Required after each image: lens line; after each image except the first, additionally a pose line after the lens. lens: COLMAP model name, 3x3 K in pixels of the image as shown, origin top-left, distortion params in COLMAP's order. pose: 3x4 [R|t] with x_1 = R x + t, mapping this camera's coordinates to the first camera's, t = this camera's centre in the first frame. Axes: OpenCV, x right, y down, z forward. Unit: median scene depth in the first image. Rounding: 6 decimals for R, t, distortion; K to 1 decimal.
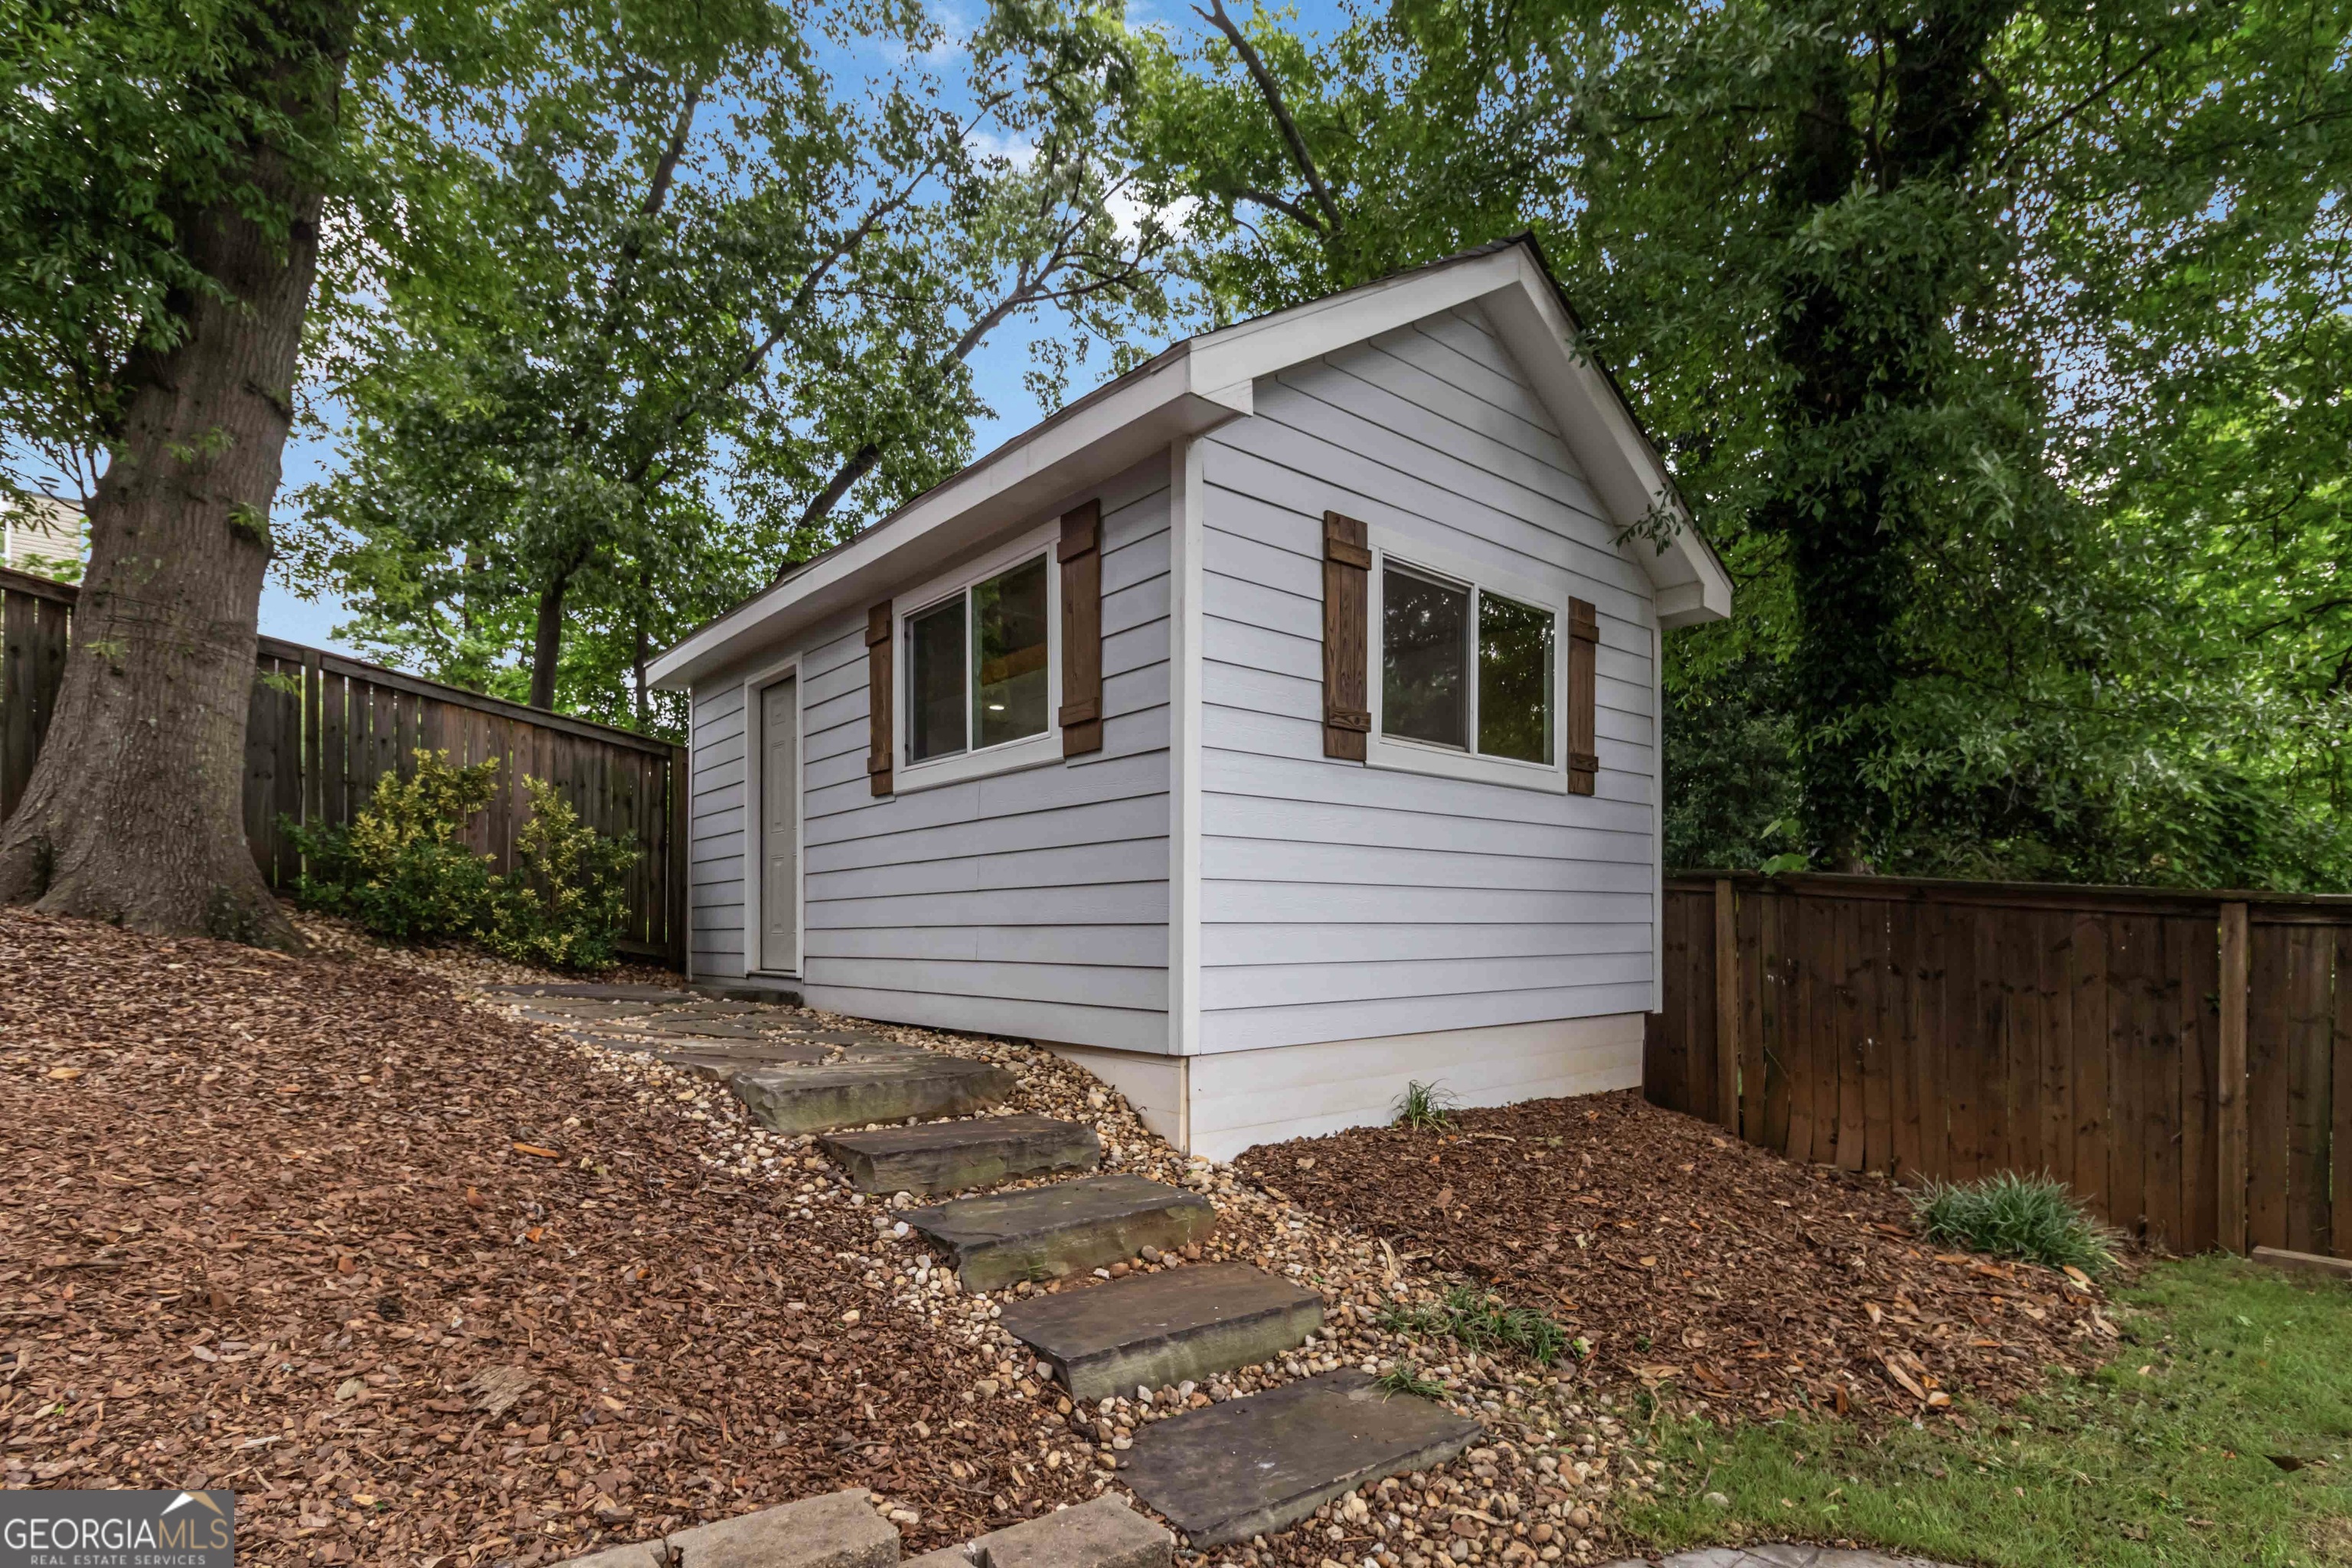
lens RADIAL K [[1158.2, 0, 1164.7], [0, 1158.2, 949.6], [0, 0, 1]] dist [0.002474, -0.000174]
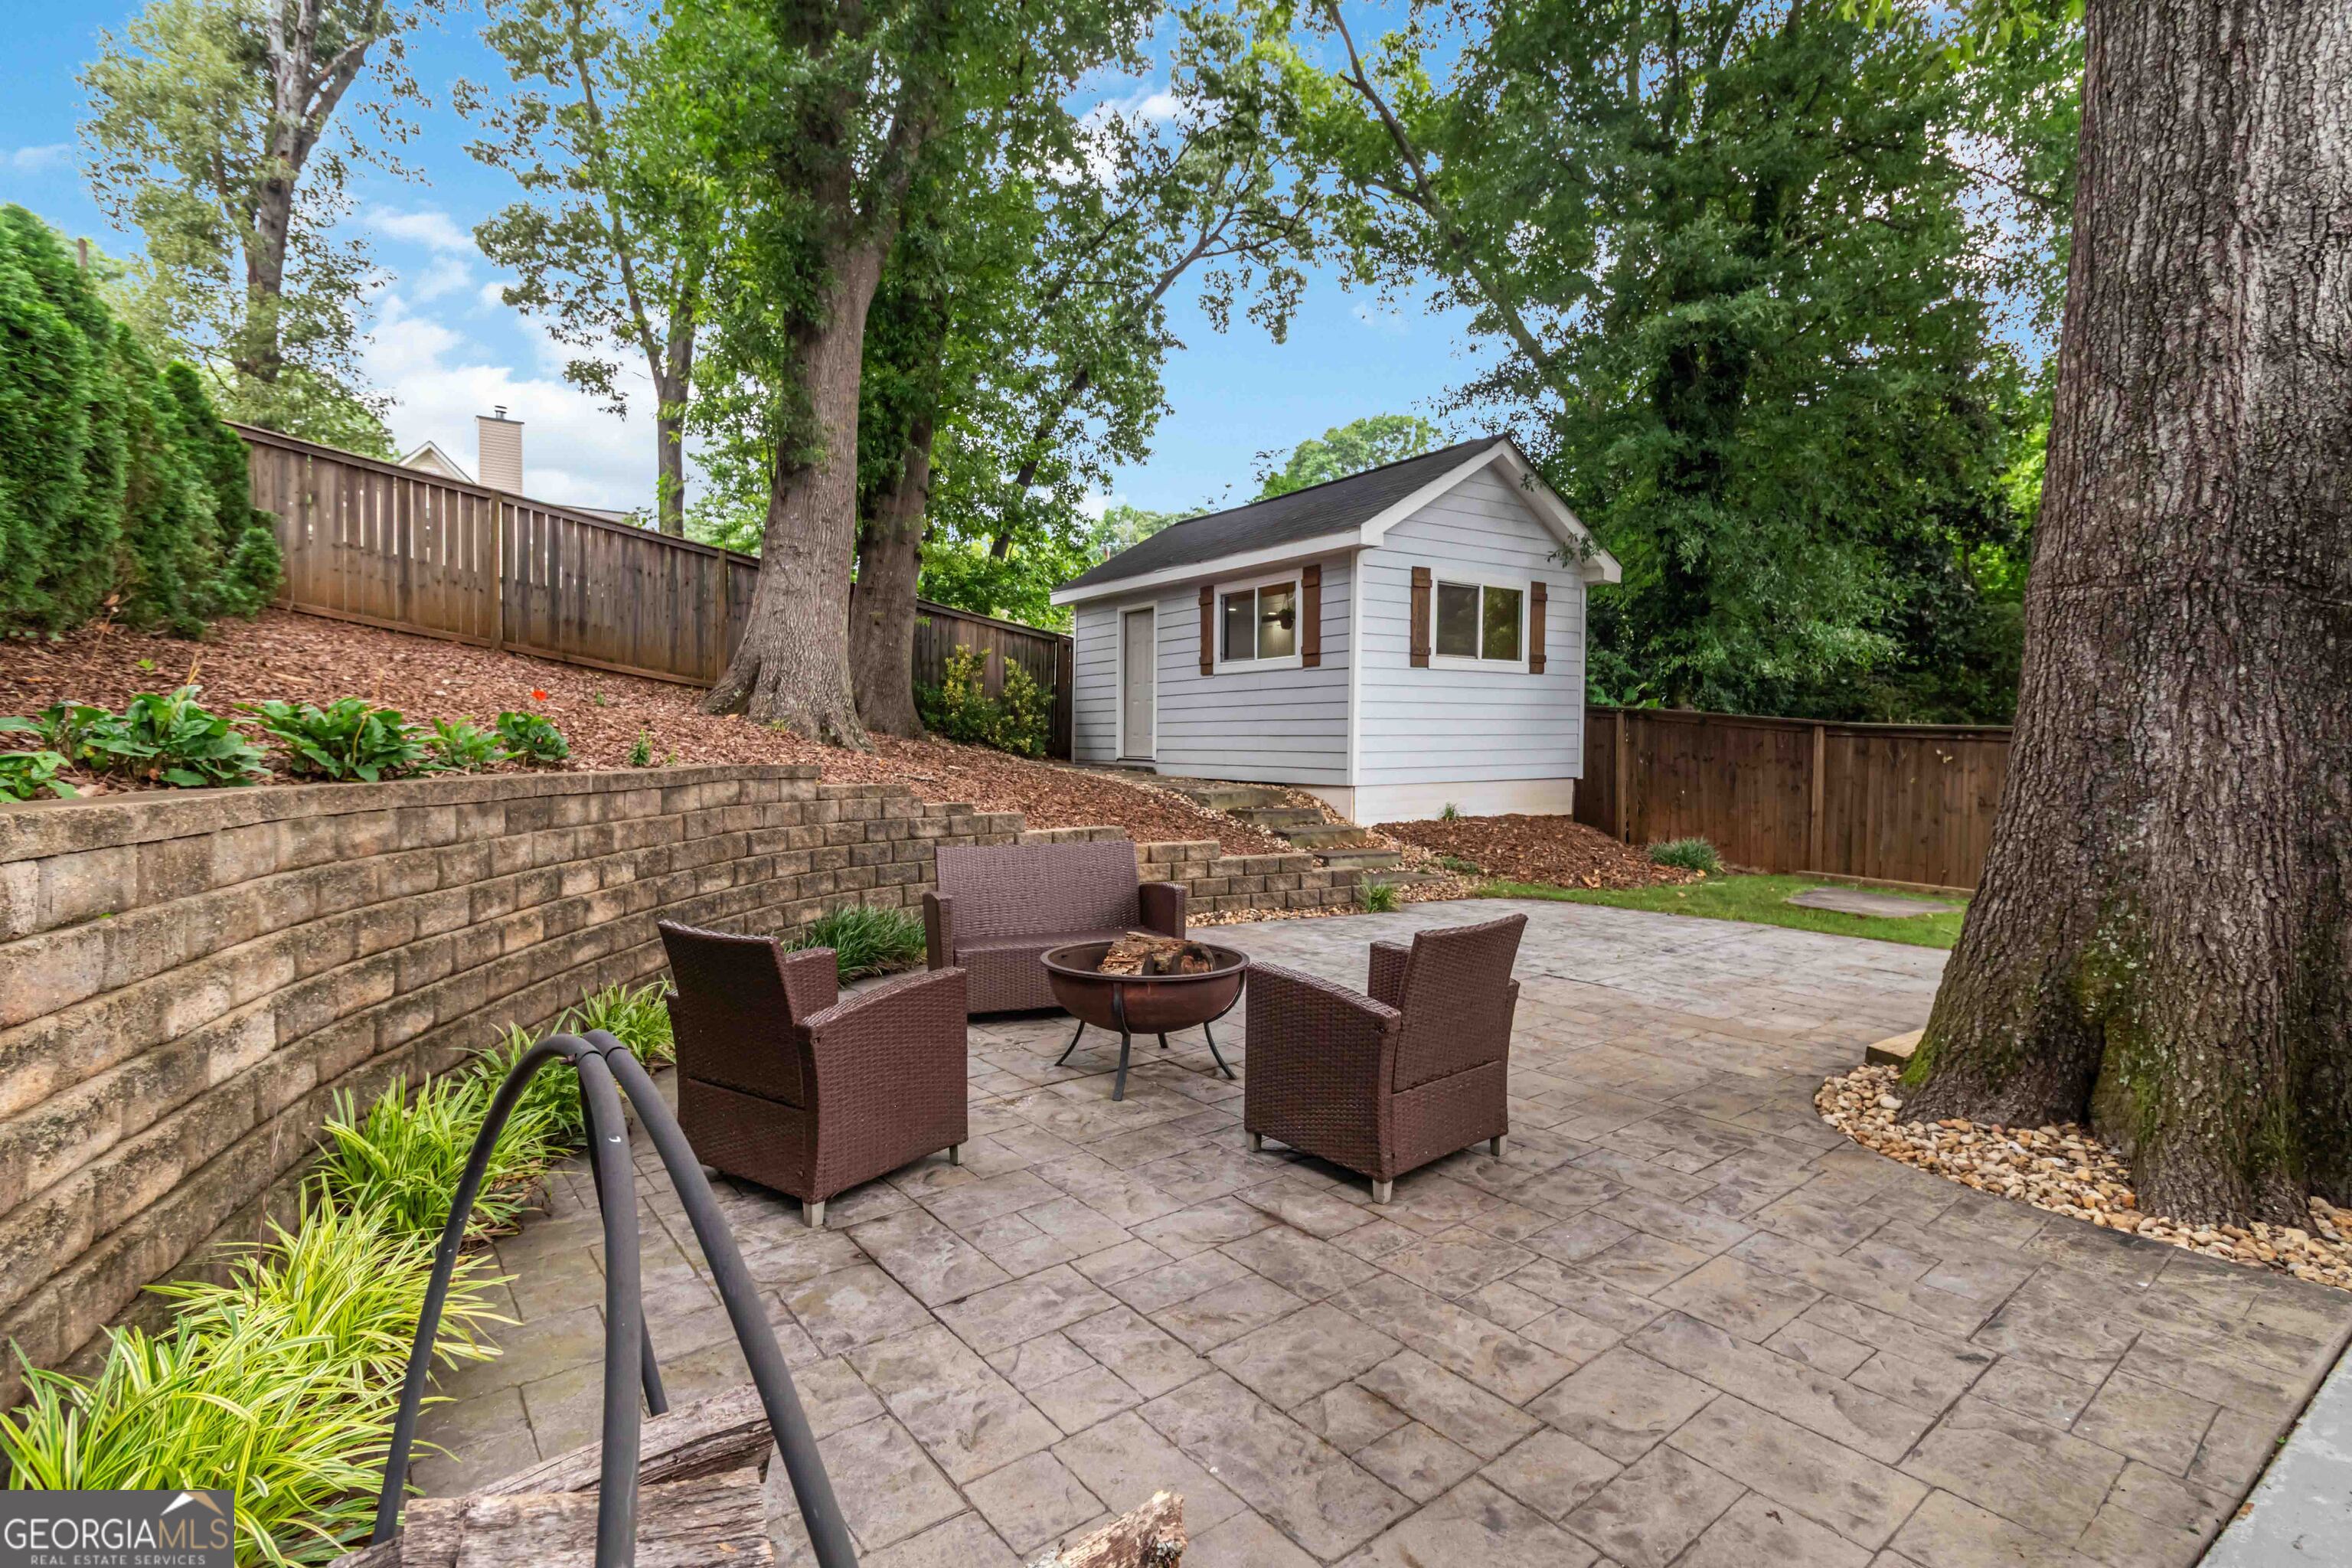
lens RADIAL K [[1107.0, 0, 1187.8], [0, 1107.0, 766.1], [0, 0, 1]] dist [-0.001391, 0.001313]
pose [[0.995557, 0.005579, -0.093996, -0.088307], [-0.004317, 0.999898, 0.013627, 0.010495], [0.094062, -0.013161, 0.995479, -1.107750]]
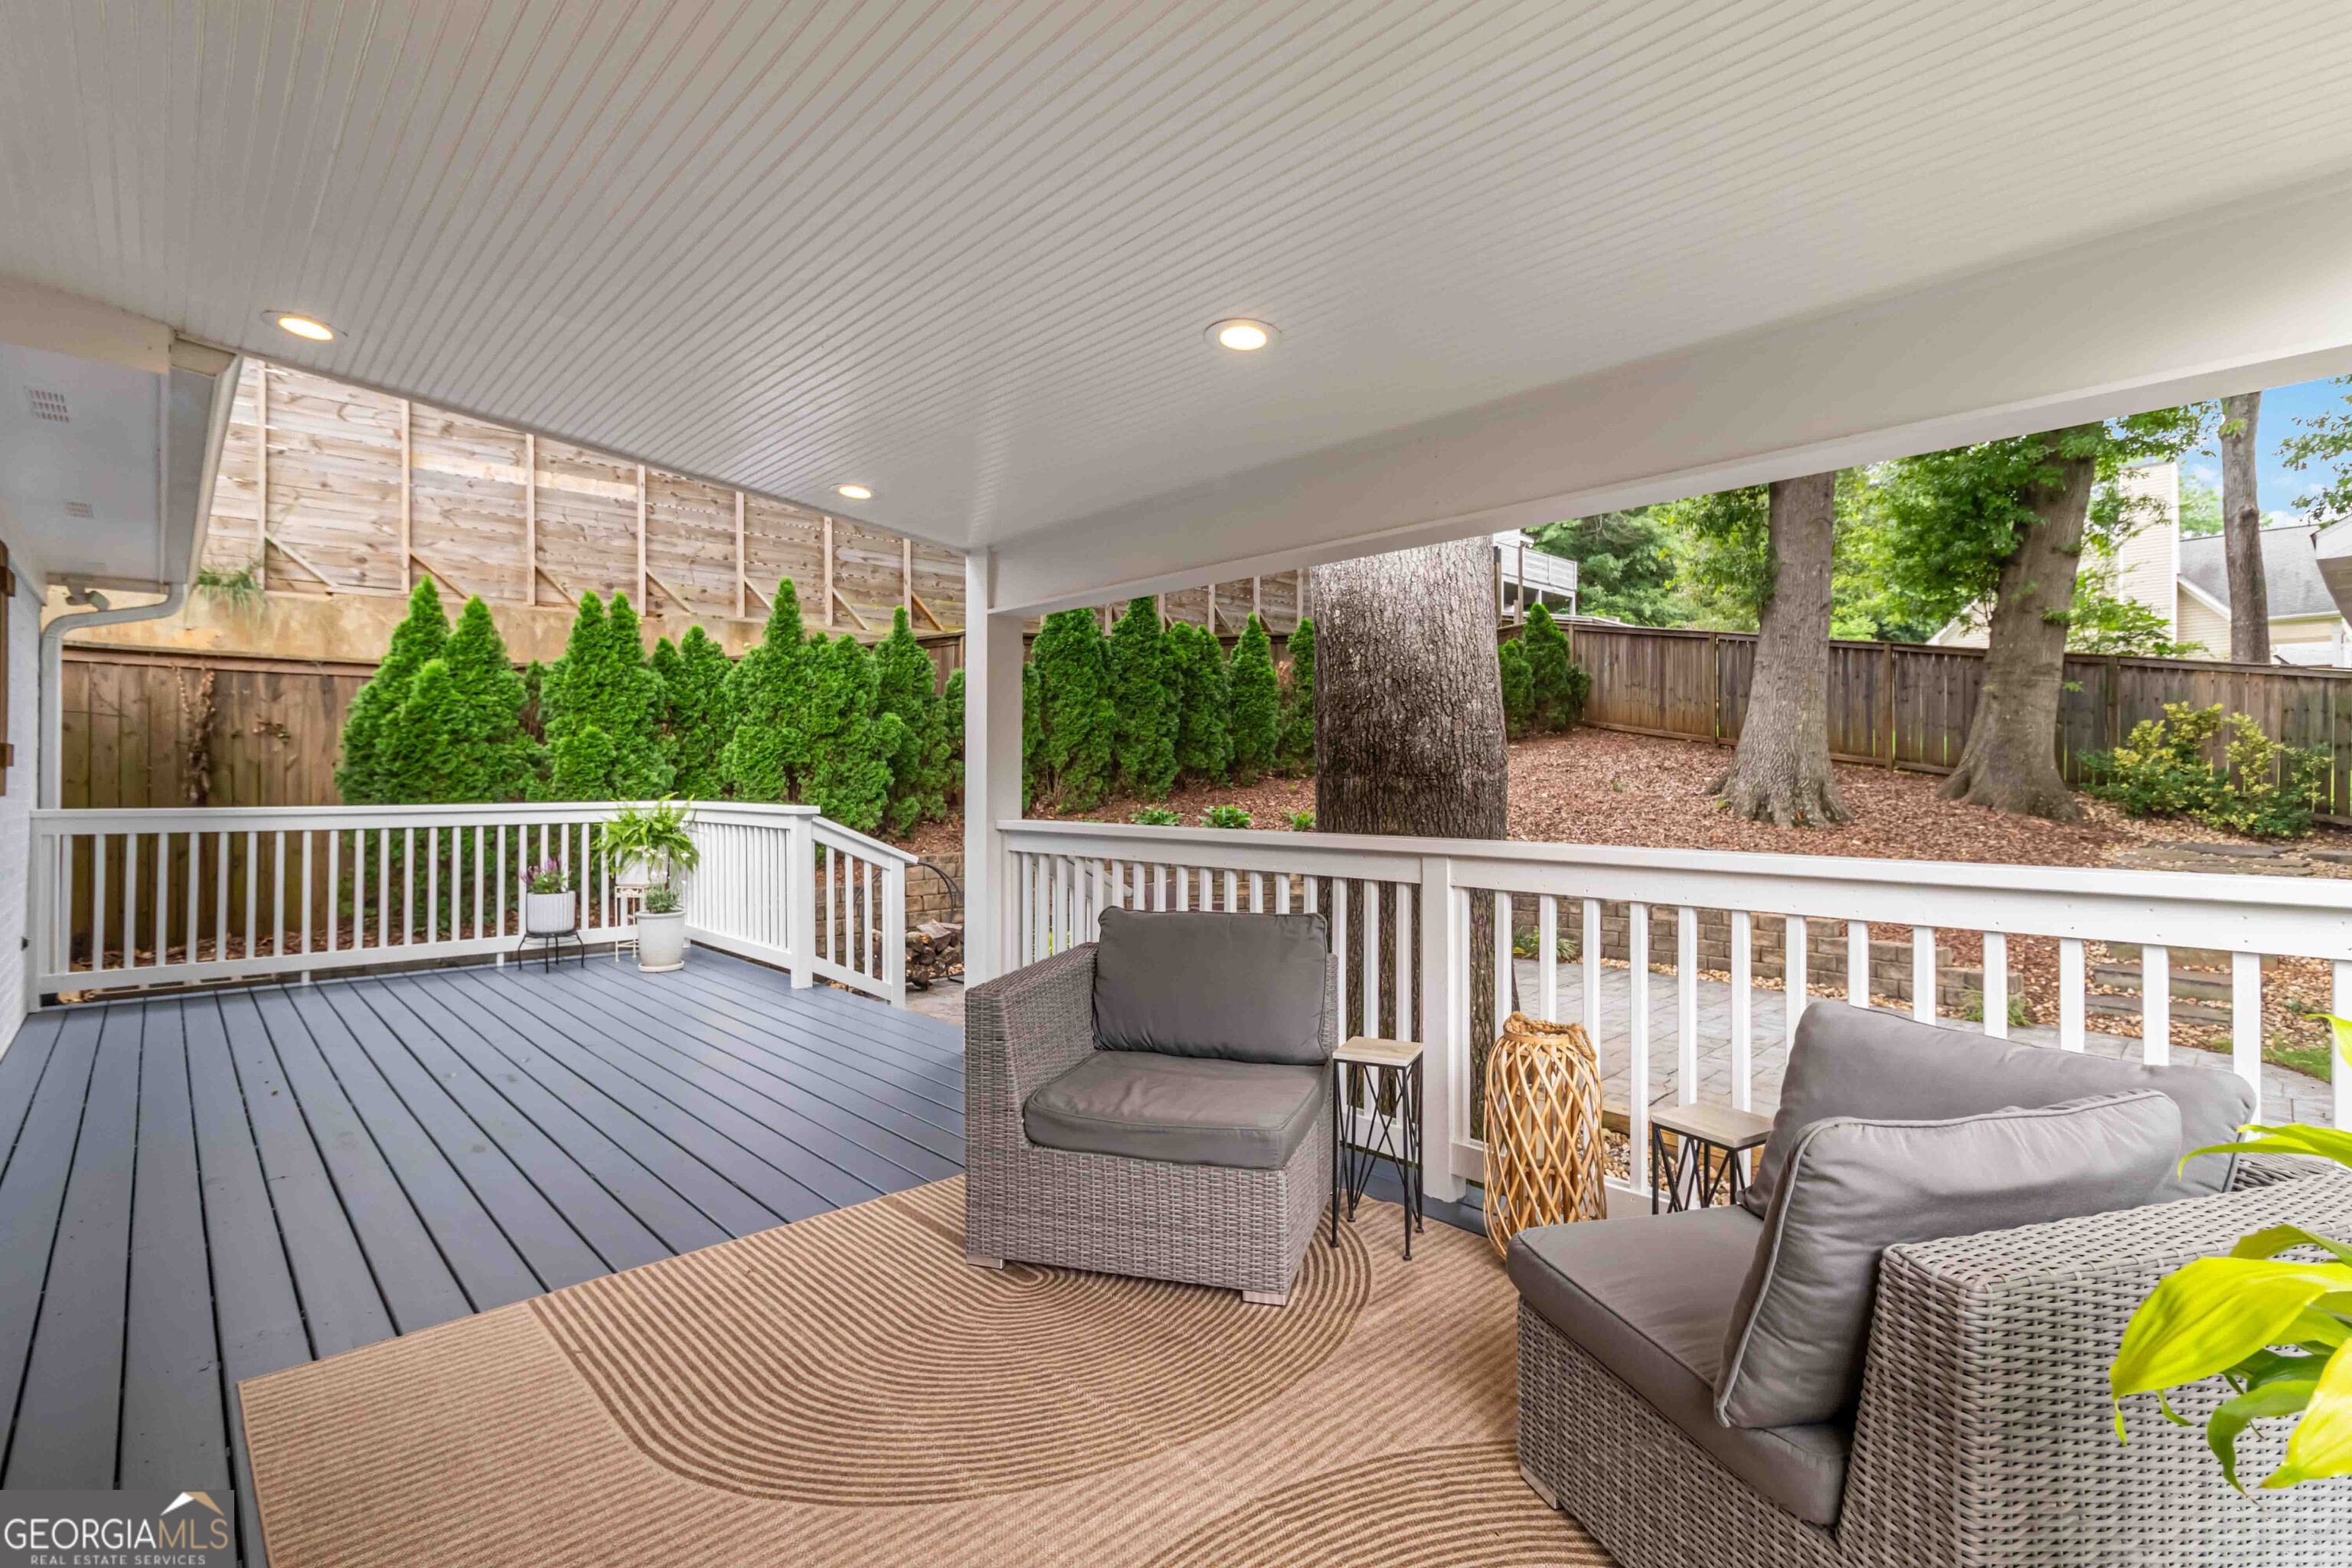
lens RADIAL K [[1107.0, 0, 1201.2], [0, 1107.0, 778.6], [0, 0, 1]] dist [-0.001391, 0.001313]
pose [[0.042443, -0.004291, -0.999090, 1.221375], [-0.010004, 0.999939, -0.004719, -0.050887], [0.999049, 0.010195, 0.042397, -0.667262]]
